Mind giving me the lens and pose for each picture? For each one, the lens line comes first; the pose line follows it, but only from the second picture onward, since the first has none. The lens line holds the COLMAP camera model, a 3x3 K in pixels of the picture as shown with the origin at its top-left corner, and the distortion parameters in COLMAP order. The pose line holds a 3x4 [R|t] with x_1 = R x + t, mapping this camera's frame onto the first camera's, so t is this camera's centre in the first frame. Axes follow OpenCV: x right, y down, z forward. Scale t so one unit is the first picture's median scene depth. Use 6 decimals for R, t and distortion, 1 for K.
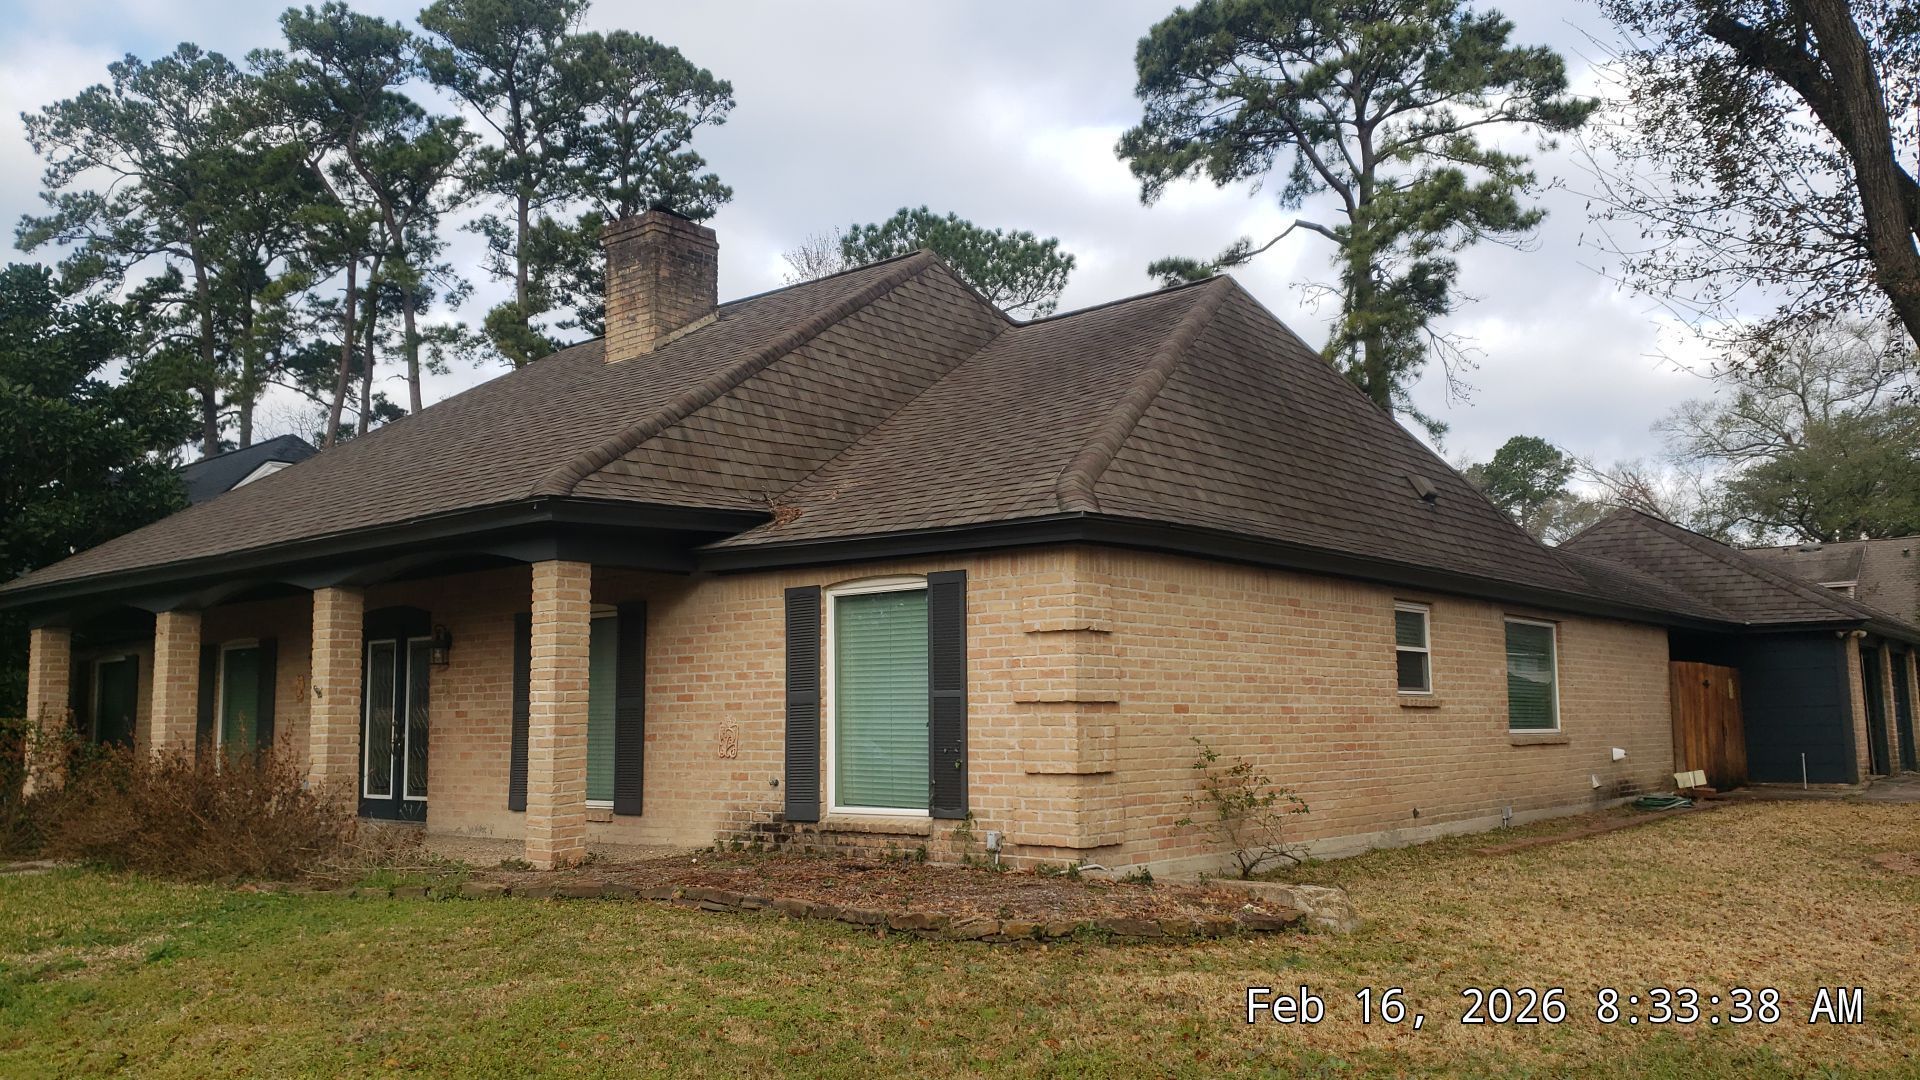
lens RADIAL K [[1438.8, 0, 965.4], [0, 1438.8, 535.6], [0, 0, 1]] dist [0.002809, 0.004468]
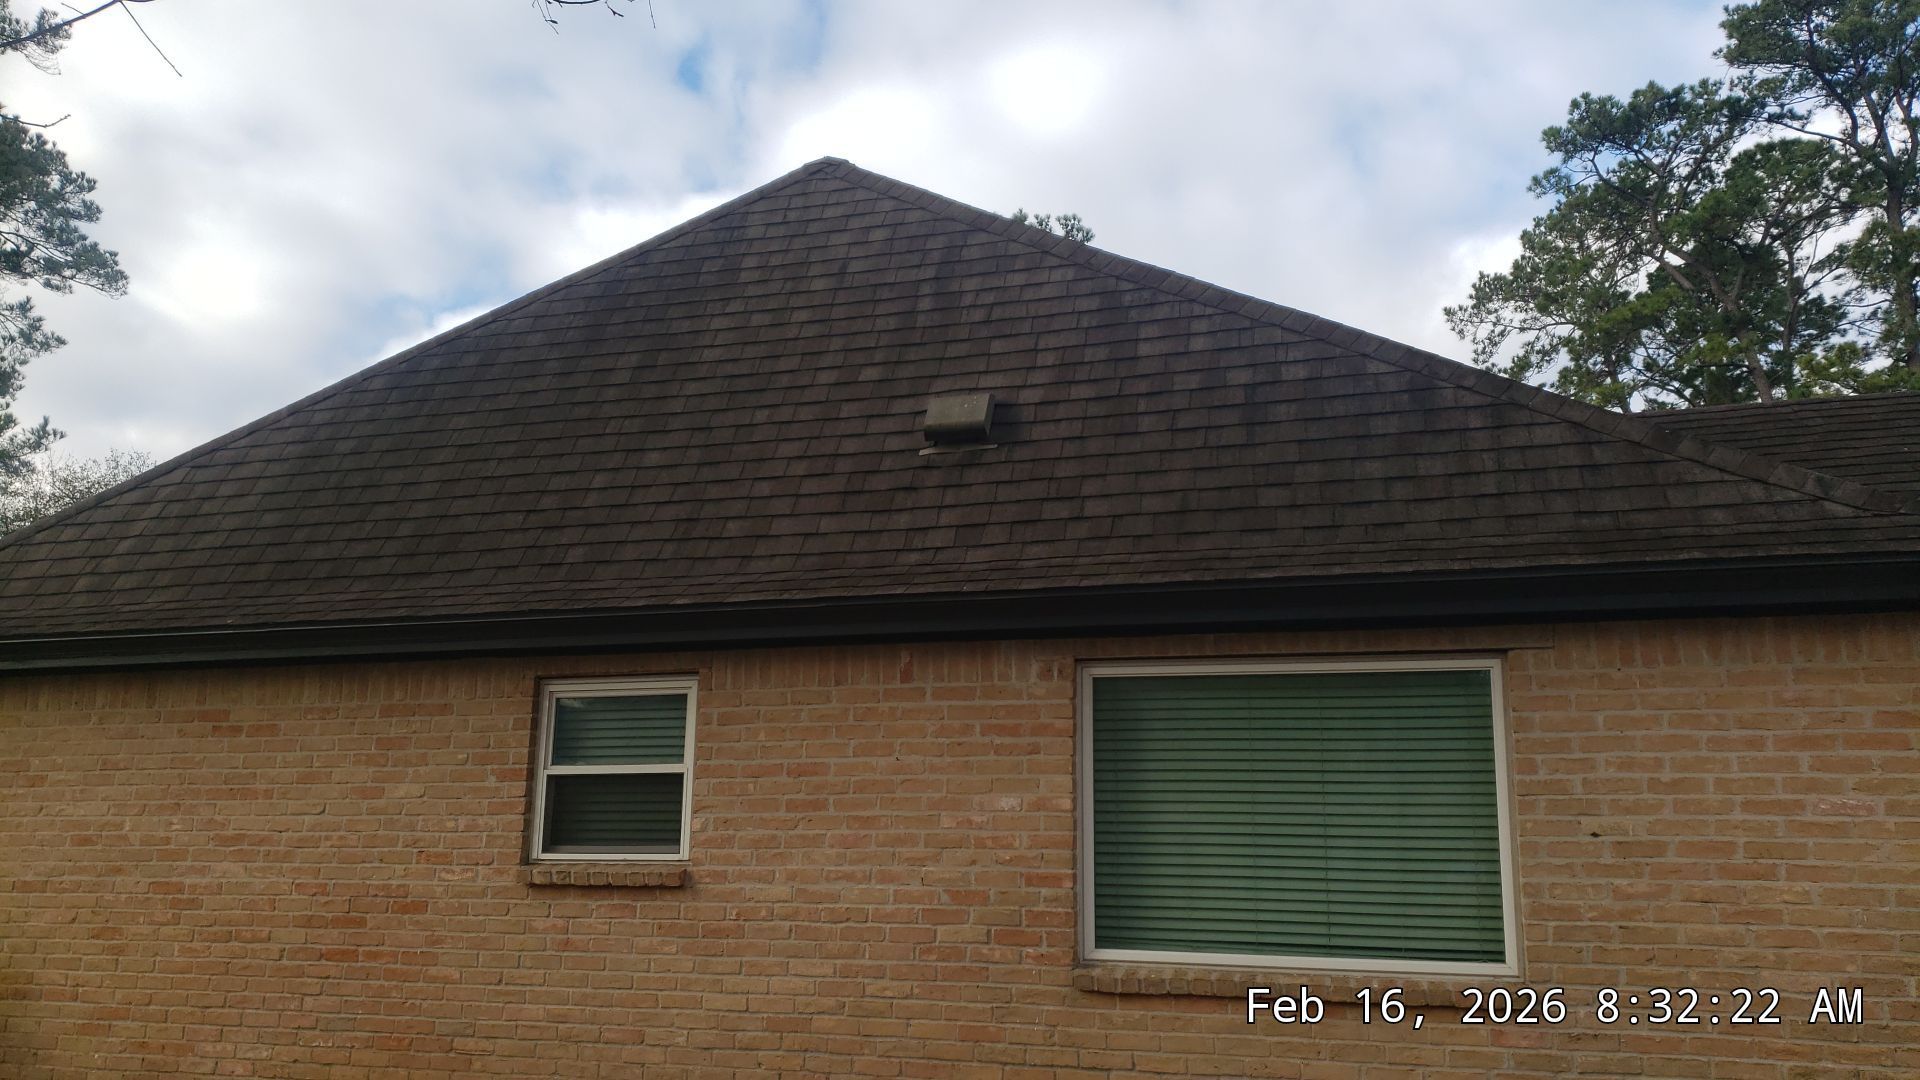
lens RADIAL K [[1438.8, 0, 965.4], [0, 1438.8, 535.6], [0, 0, 1]] dist [0.002809, 0.004468]
pose [[0.404504, -0.189303, -0.894730, 0.898006], [0.108854, 0.981354, -0.158418, 0.099613], [0.908035, -0.033314, 0.417568, 0.979900]]
